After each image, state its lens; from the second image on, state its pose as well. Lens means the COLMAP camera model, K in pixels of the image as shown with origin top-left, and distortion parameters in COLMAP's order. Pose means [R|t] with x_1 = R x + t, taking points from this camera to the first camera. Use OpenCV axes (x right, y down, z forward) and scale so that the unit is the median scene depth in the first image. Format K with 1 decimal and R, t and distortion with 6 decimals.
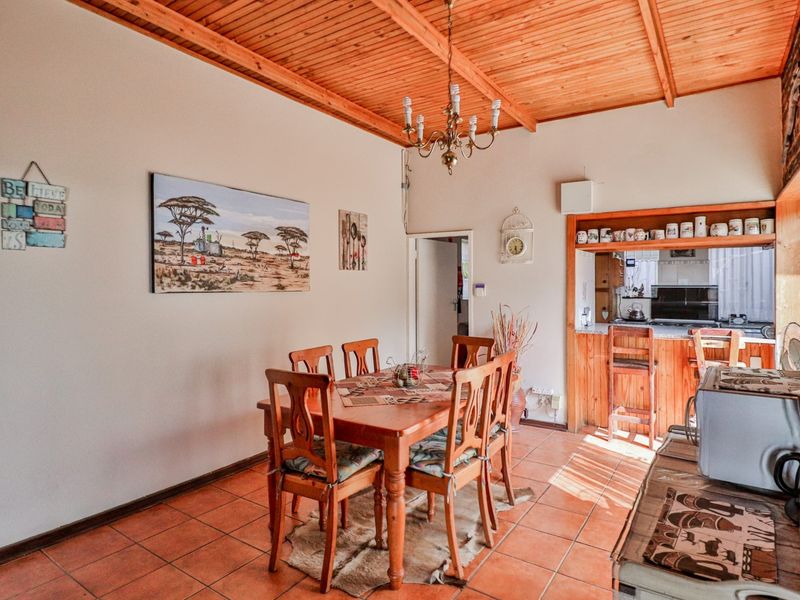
lens RADIAL K [[467.2, 0, 406.8], [0, 467.2, 285.4], [0, 0, 1]] dist [-0.004765, -0.004338]
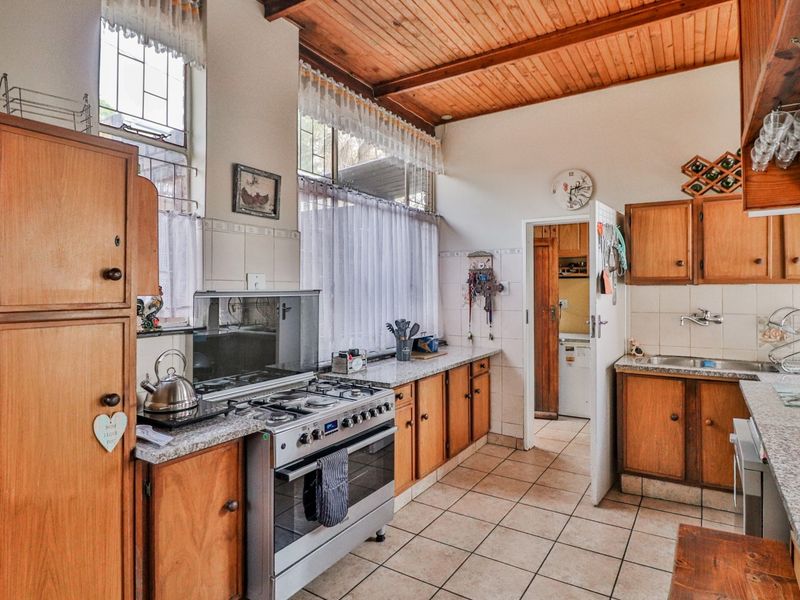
lens RADIAL K [[467.2, 0, 402.5], [0, 467.2, 292.5], [0, 0, 1]] dist [-0.004765, -0.004338]
pose [[-0.014831, -0.005013, 0.999877, 0.207851], [0.014331, 0.999884, 0.005225, 0.000924], [-0.999787, 0.014407, -0.014757, 0.869035]]
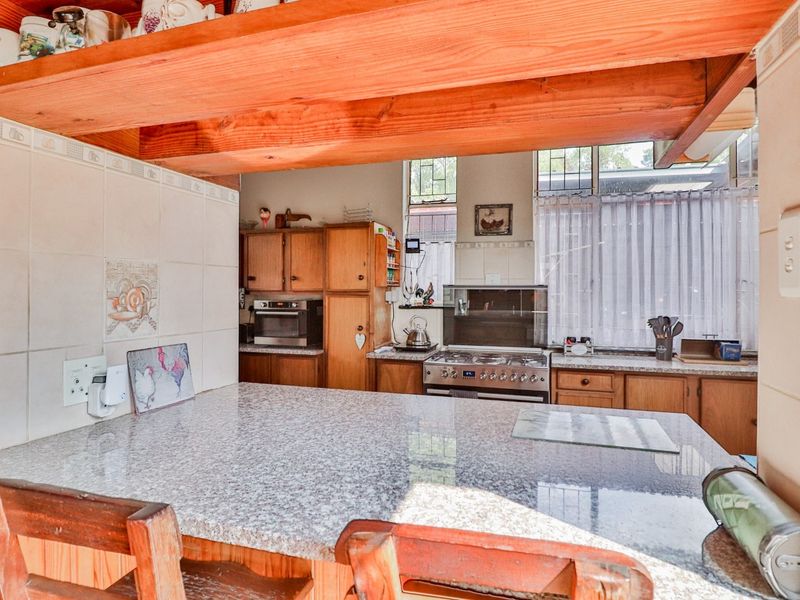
lens RADIAL K [[467.2, 0, 405.6], [0, 467.2, 293.5], [0, 0, 1]] dist [-0.004765, -0.004338]
pose [[0.961621, -0.001427, 0.274378, 0.326625], [-0.000960, 0.999963, 0.008566, 0.004966], [-0.274380, -0.008501, 0.961584, 0.472376]]
